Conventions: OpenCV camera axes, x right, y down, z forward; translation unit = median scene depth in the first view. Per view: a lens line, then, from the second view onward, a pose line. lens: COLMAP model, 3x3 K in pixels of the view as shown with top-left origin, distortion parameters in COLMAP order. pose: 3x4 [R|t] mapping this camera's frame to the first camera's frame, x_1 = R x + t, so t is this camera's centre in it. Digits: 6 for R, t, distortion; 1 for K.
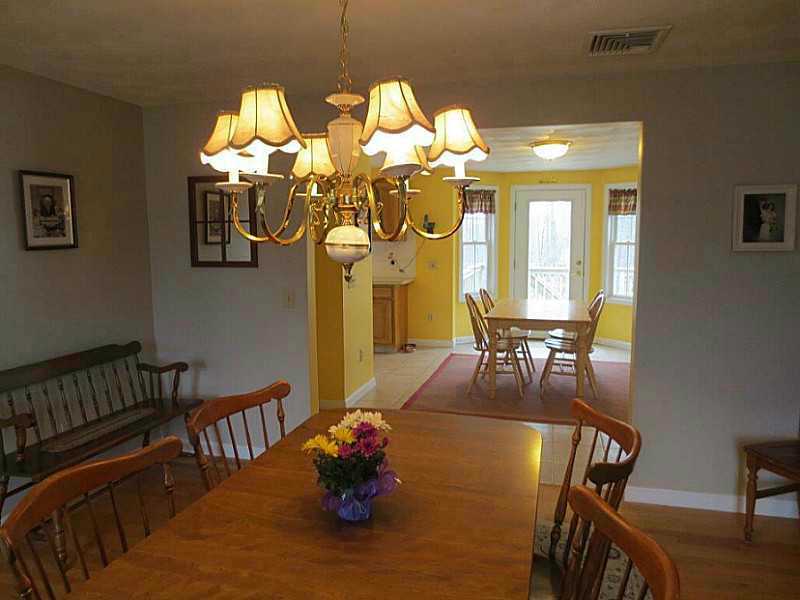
lens RADIAL K [[590.5, 0, 405.7], [0, 590.5, 298.4], [0, 0, 1]] dist [-0.023753, 0.001763]
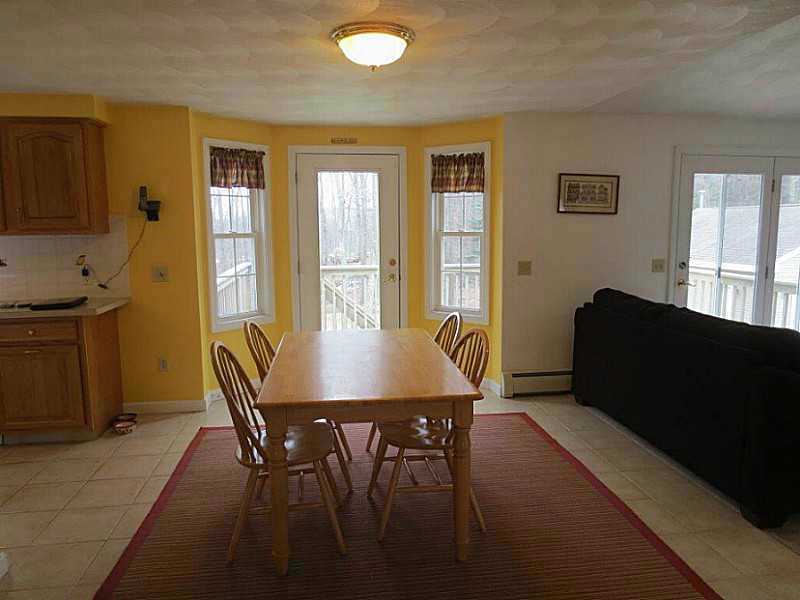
lens RADIAL K [[590.5, 0, 402.9], [0, 590.5, 298.8], [0, 0, 1]] dist [-0.023753, 0.001763]
pose [[0.928292, -0.050104, 0.368462, 0.051324], [0.044730, 0.998732, 0.023117, -0.034548], [-0.369153, -0.004978, 0.929355, 0.367502]]
